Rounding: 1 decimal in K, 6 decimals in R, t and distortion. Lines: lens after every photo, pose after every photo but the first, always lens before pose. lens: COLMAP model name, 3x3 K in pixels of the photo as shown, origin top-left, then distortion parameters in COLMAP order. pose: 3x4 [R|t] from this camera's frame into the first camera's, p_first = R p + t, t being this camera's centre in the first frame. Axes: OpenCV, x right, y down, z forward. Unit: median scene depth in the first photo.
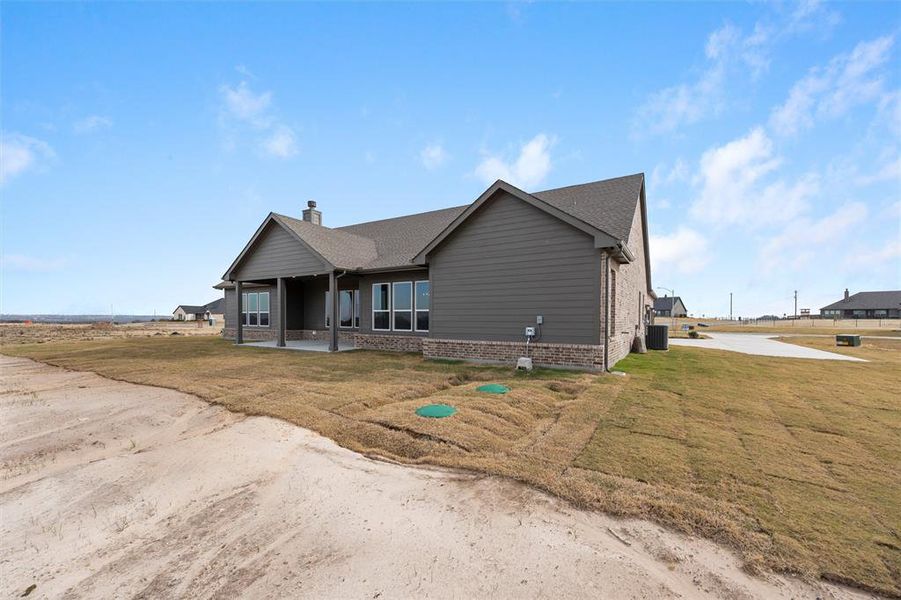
lens RADIAL K [[380.6, 0, 450.4], [0, 380.6, 314.3], [0, 0, 1]] dist [-0.000029, -0.000034]
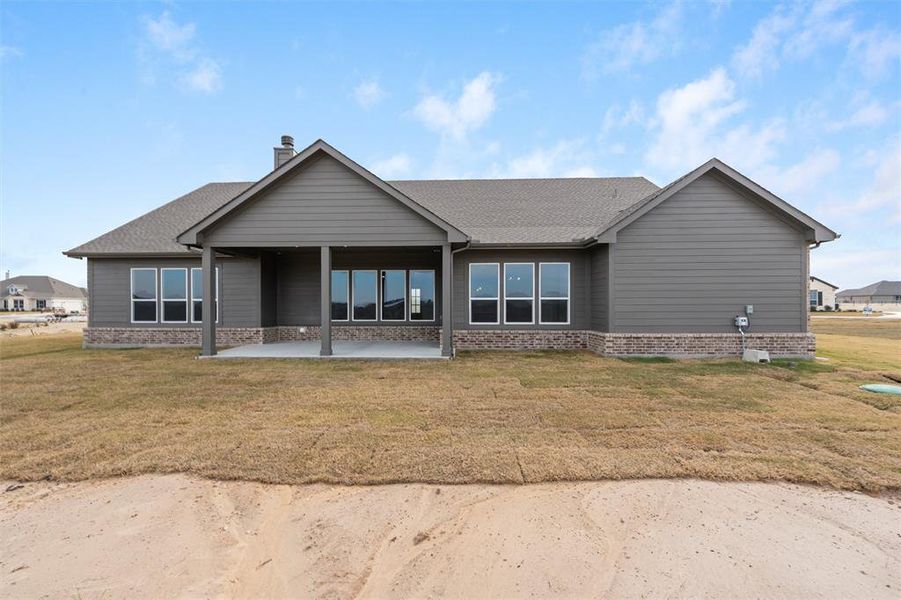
lens RADIAL K [[370.5, 0, 448.6], [0, 370.5, 291.6], [0, 0, 1]] dist [-0.000895, -0.000143]
pose [[0.859663, 0.015833, 0.510615, -0.678314], [-0.000917, 0.999566, -0.029450, -0.001454], [-0.510860, 0.024849, 0.859305, 0.430137]]
